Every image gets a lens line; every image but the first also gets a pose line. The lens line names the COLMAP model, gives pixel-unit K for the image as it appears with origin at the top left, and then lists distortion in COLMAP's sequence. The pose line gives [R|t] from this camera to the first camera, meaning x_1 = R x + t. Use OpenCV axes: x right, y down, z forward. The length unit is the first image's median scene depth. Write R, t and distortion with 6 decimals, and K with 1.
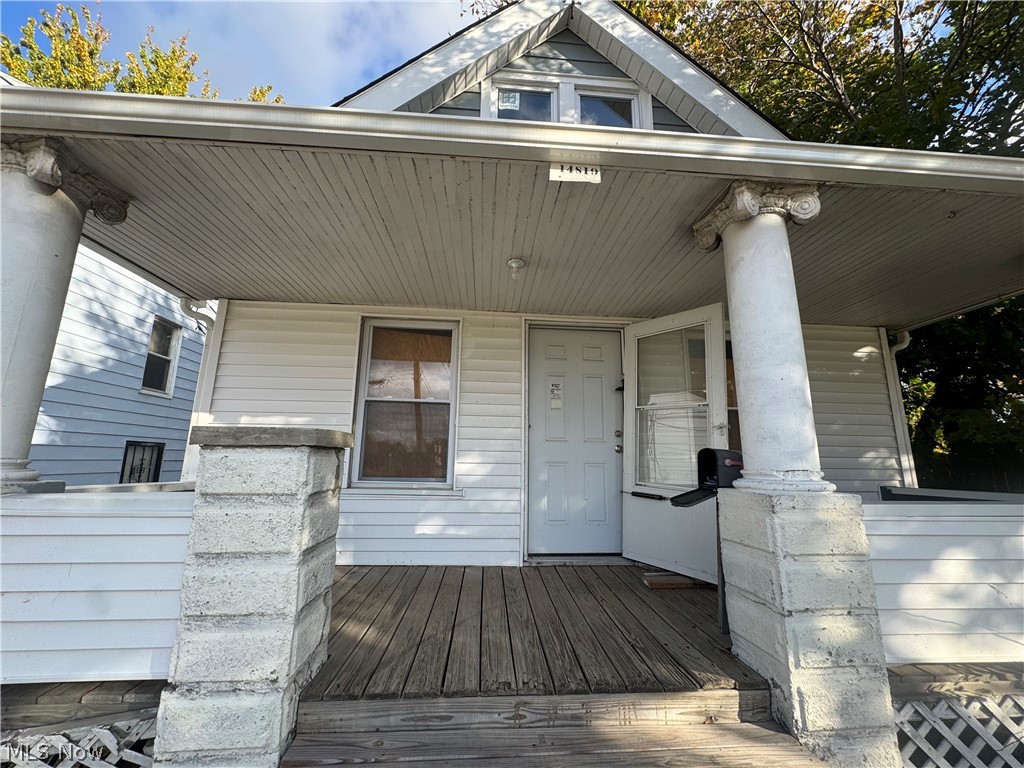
lens RADIAL K [[404.3, 0, 513.2], [0, 404.3, 382.1], [0, 0, 1]] dist [-0.005501, 0.001000]
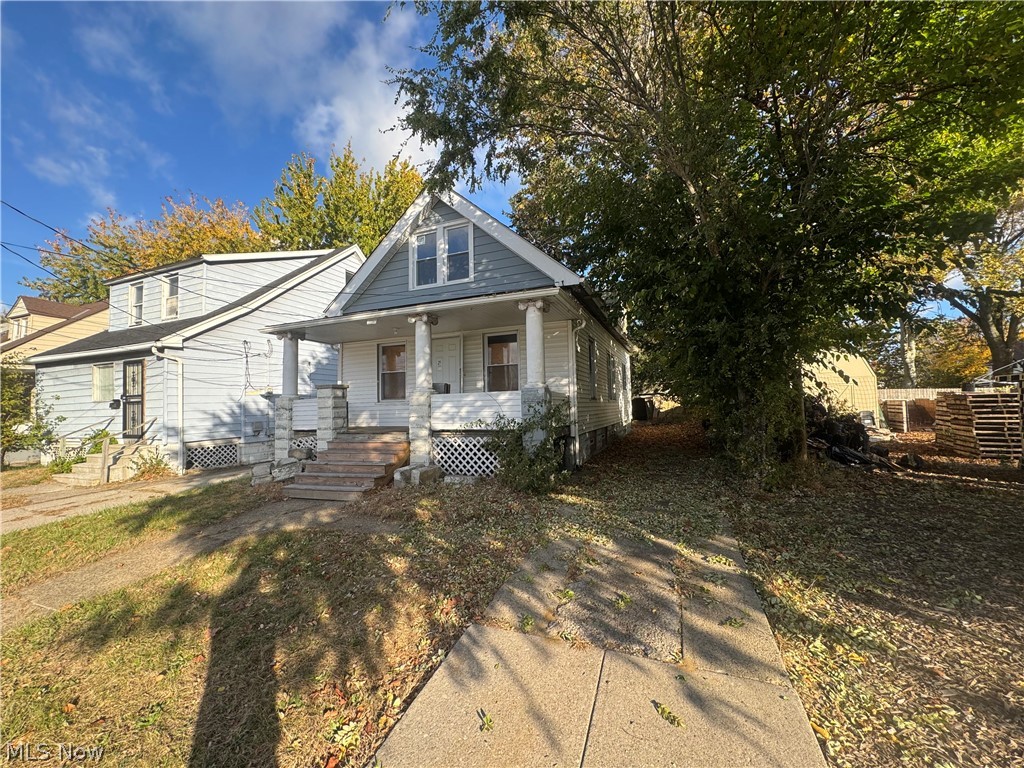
lens RADIAL K [[404.3, 0, 512.3], [0, 404.3, 380.1], [0, 0, 1]] dist [-0.005501, 0.001000]
pose [[0.895245, -0.064897, -0.440823, 1.740760], [0.119579, 0.988036, 0.097391, -0.075814], [0.429229, -0.139902, 0.892295, -1.182848]]
